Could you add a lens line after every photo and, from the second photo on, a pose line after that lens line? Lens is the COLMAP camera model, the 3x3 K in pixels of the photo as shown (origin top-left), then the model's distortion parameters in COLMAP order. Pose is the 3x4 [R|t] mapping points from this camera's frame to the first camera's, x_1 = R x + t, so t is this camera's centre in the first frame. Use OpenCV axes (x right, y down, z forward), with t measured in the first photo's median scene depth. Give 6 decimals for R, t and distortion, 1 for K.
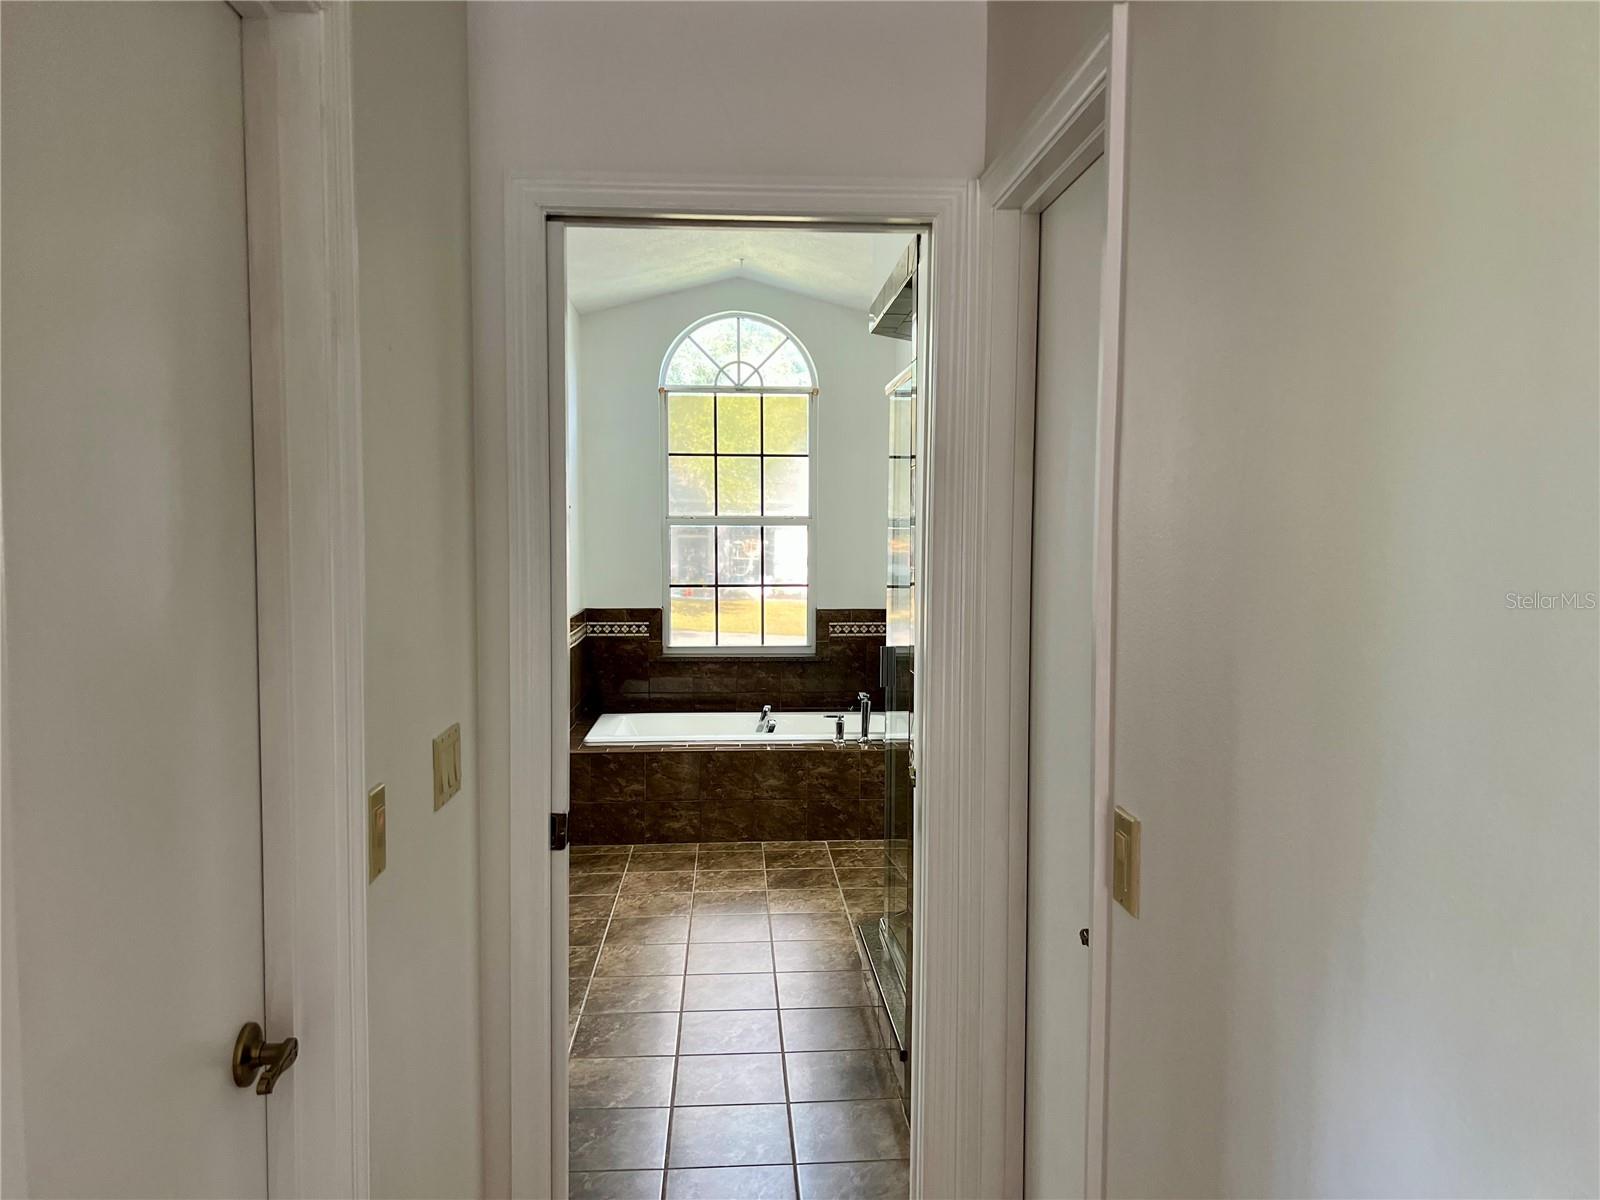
lens RADIAL K [[1178.5, 0, 800.0], [0, 1178.5, 600.0], [0, 0, 1]] dist [0.188296, -0.138321]
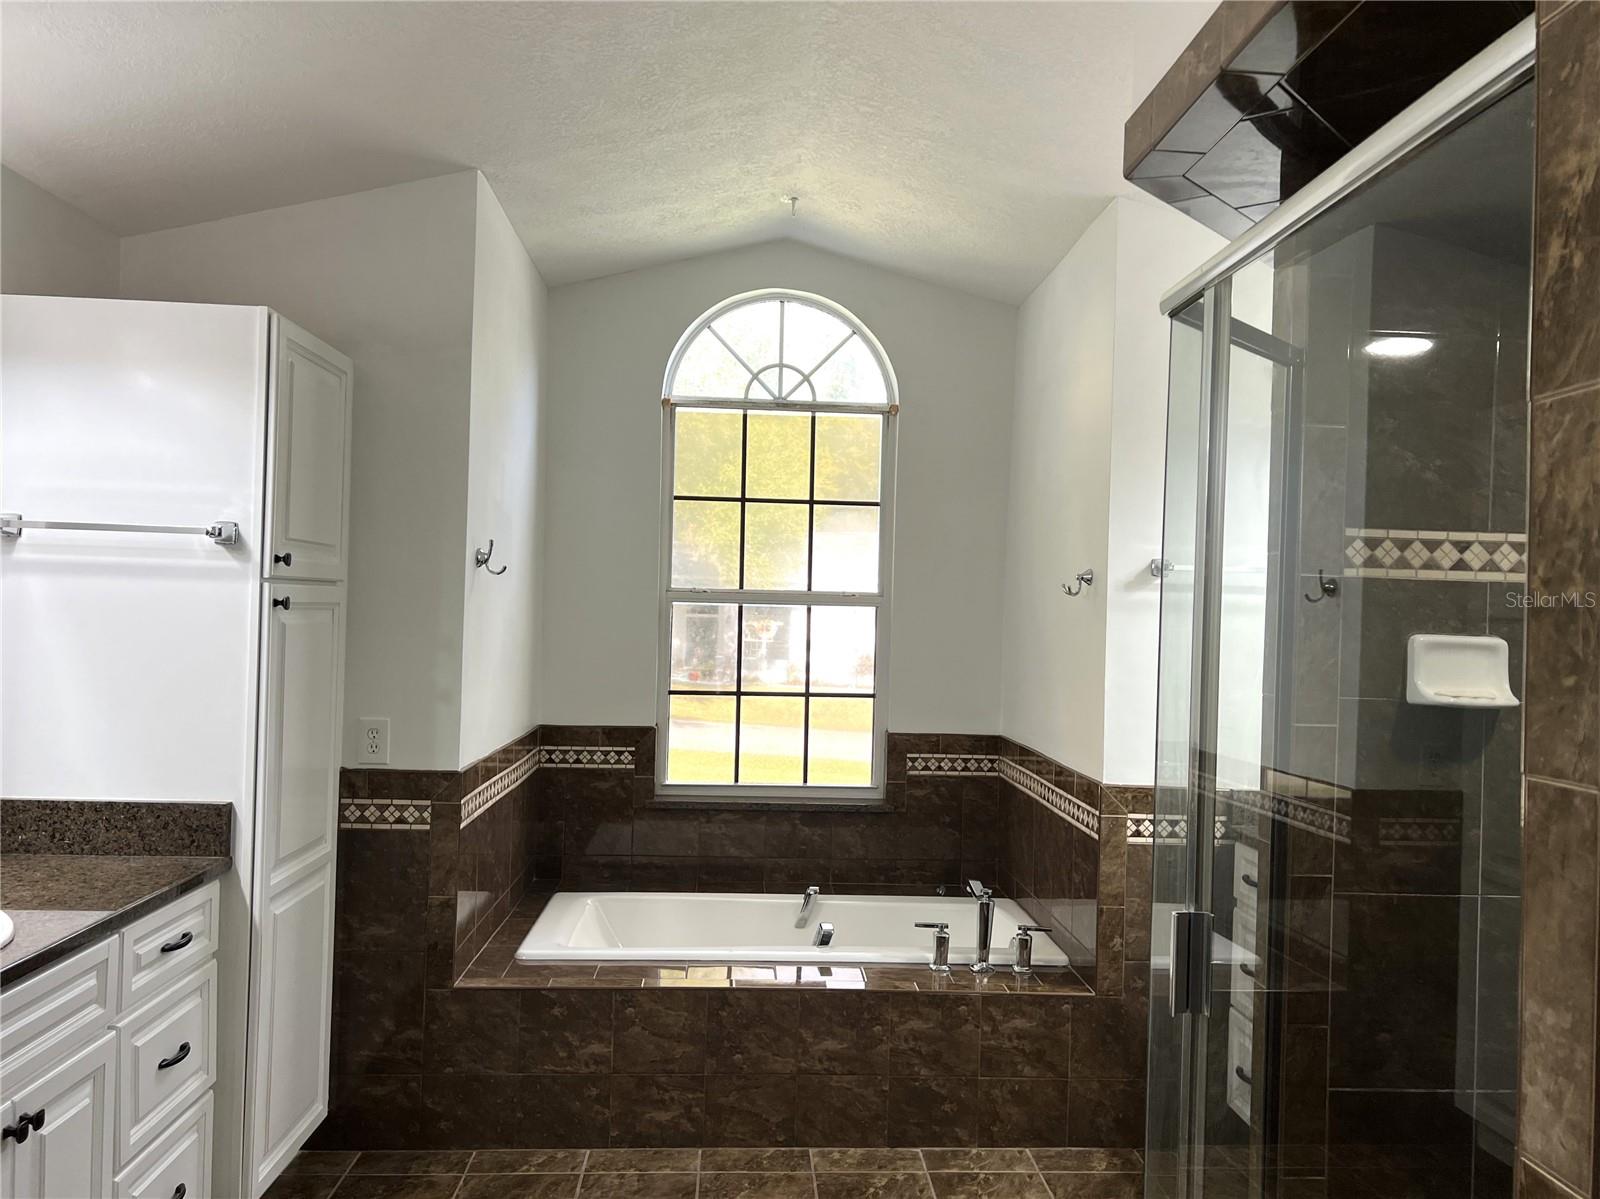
lens RADIAL K [[1209.5, 0, 820.3], [0, 1209.5, 606.2], [0, 0, 1]] dist [0.055262, -0.062809]
pose [[0.999703, 0.023436, 0.006704, -0.030627], [-0.022964, 0.997723, -0.063411, -0.019529], [-0.008174, 0.063238, 0.997965, 0.318402]]
